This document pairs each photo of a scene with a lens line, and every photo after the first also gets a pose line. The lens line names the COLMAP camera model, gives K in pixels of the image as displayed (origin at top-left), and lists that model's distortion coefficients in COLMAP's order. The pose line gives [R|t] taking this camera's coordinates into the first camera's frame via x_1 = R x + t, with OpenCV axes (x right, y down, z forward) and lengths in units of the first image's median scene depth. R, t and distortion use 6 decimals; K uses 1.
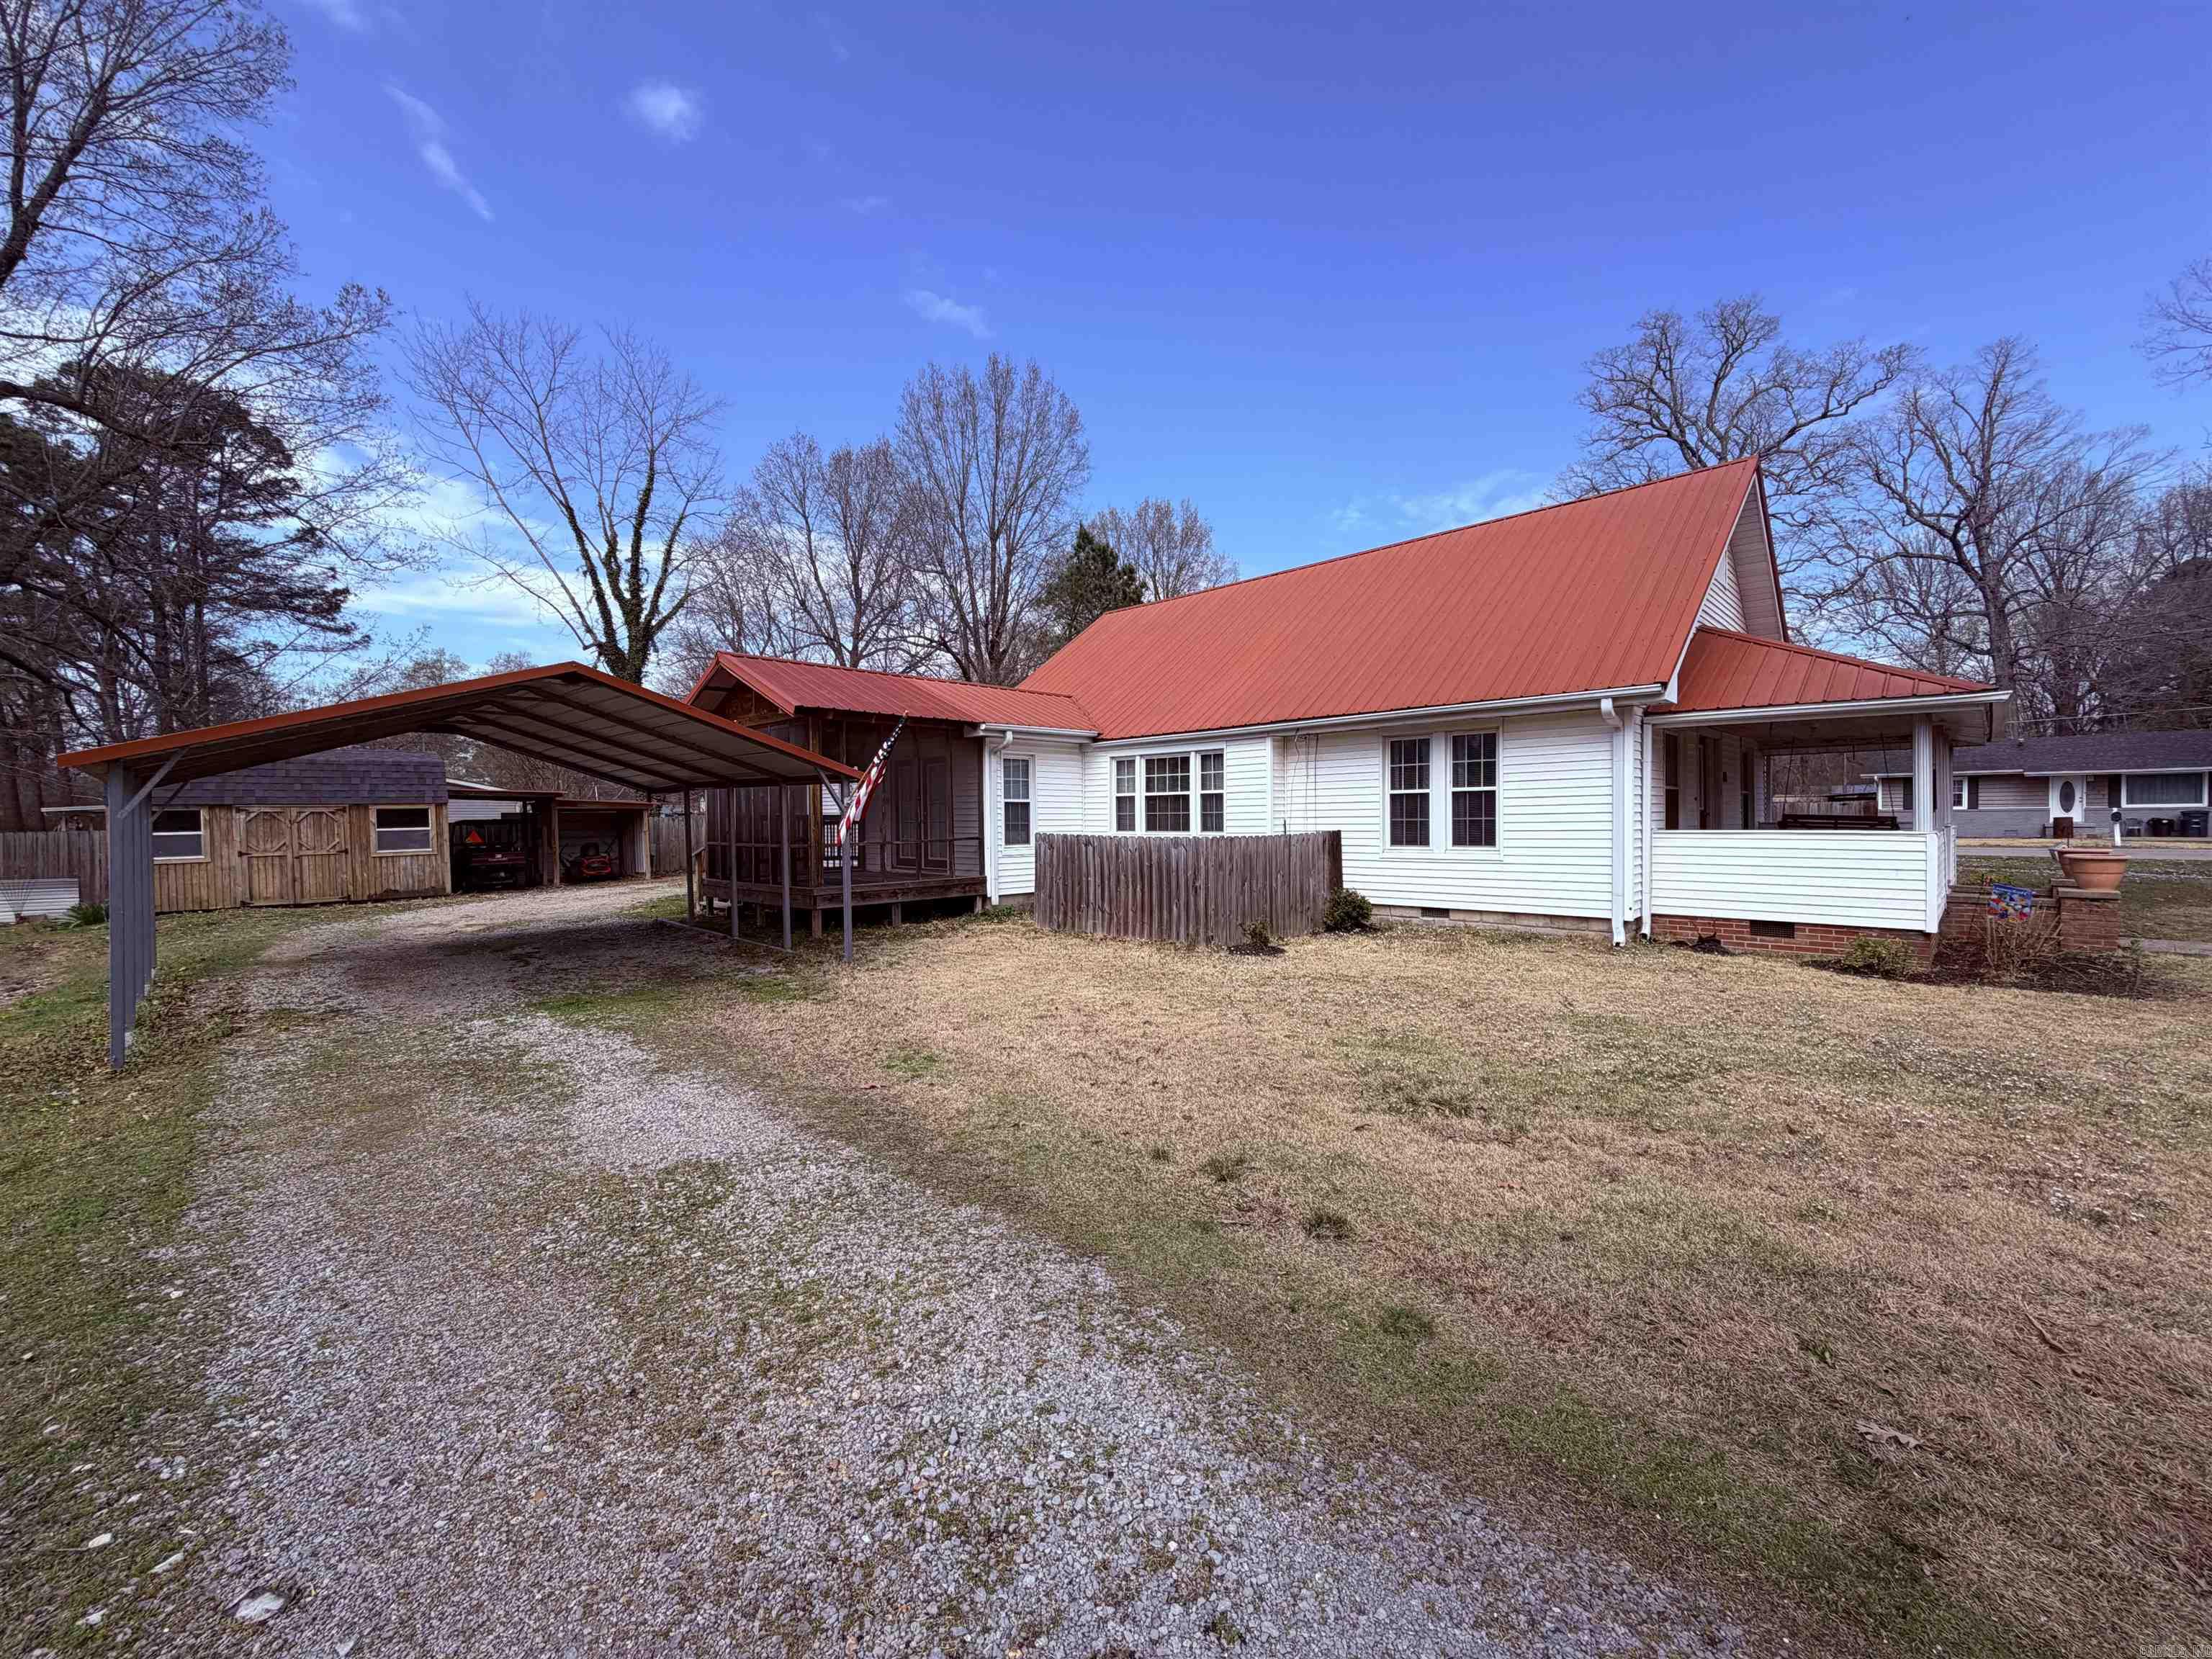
lens RADIAL K [[885.2, 0, 1089.8], [0, 885.2, 818.2], [0, 0, 1]] dist [0.000609, 0.000414]
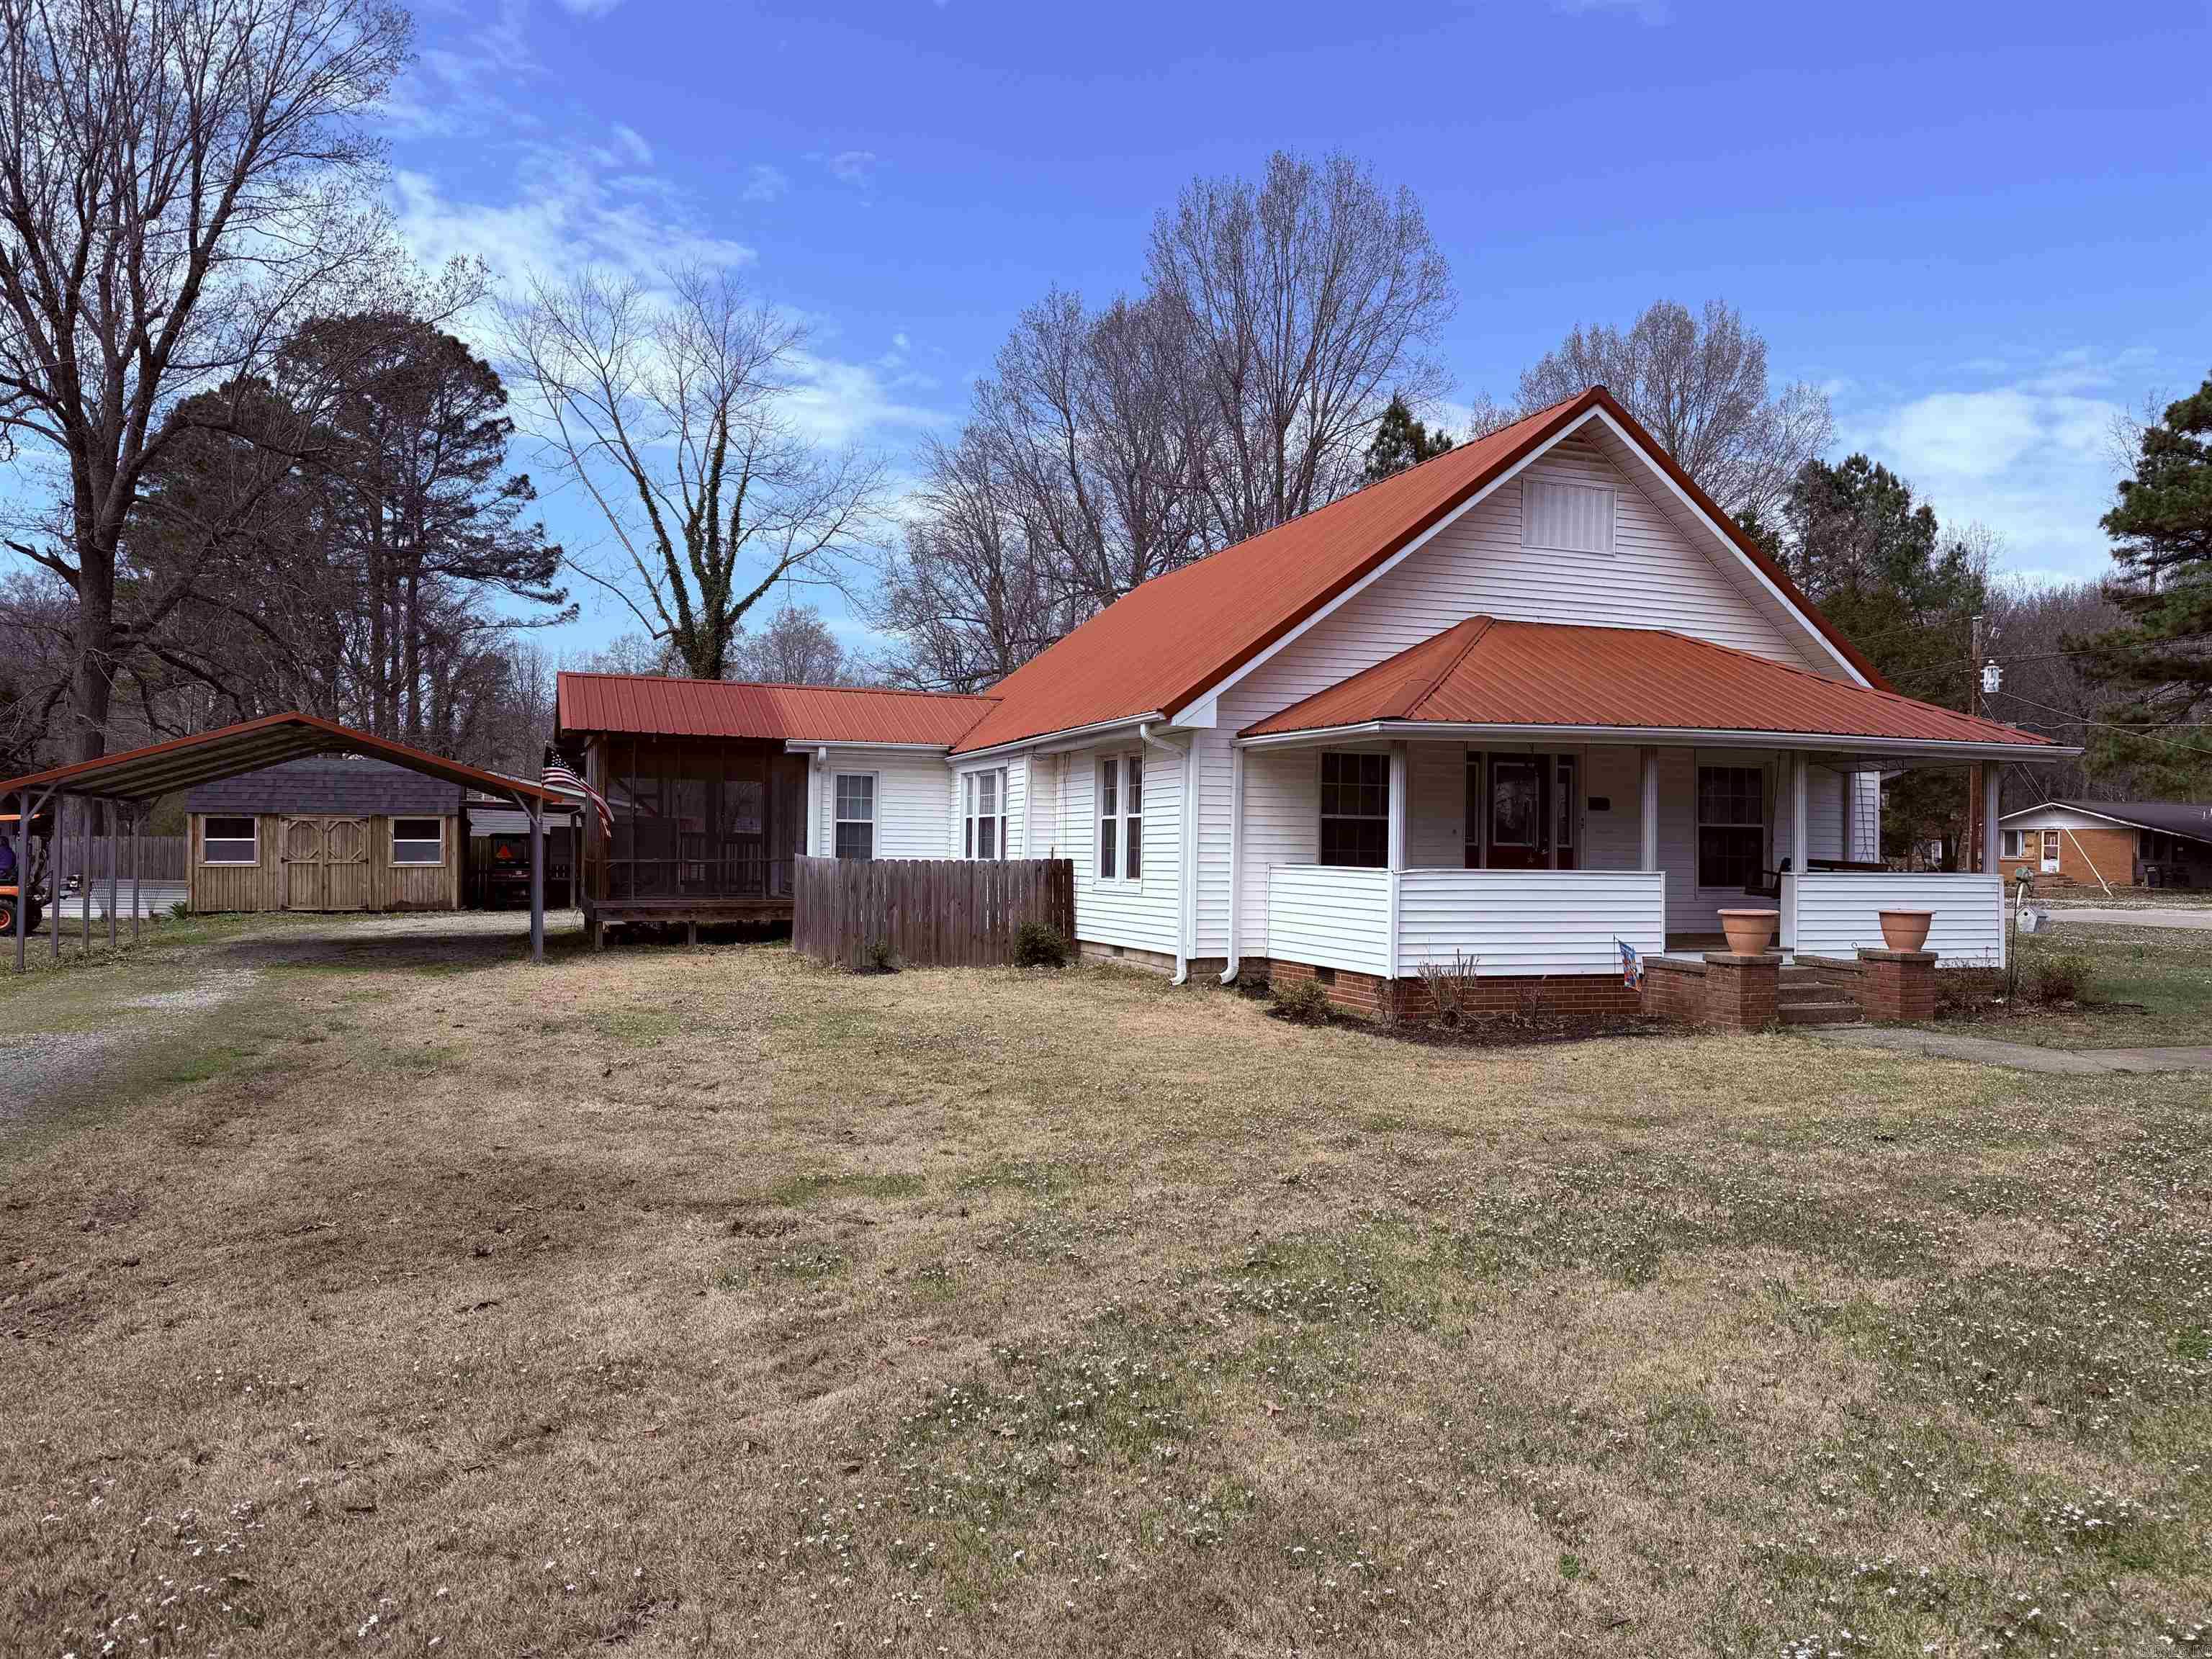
lens RADIAL K [[1558.3, 0, 1109.0], [0, 1558.3, 812.2], [0, 0, 1]] dist [0.049179, -0.059890]
pose [[0.913117, 0.013085, -0.407487, 0.682324], [-0.023452, 0.999516, -0.020456, -0.001691], [0.407022, 0.028235, 0.912982, -0.307337]]
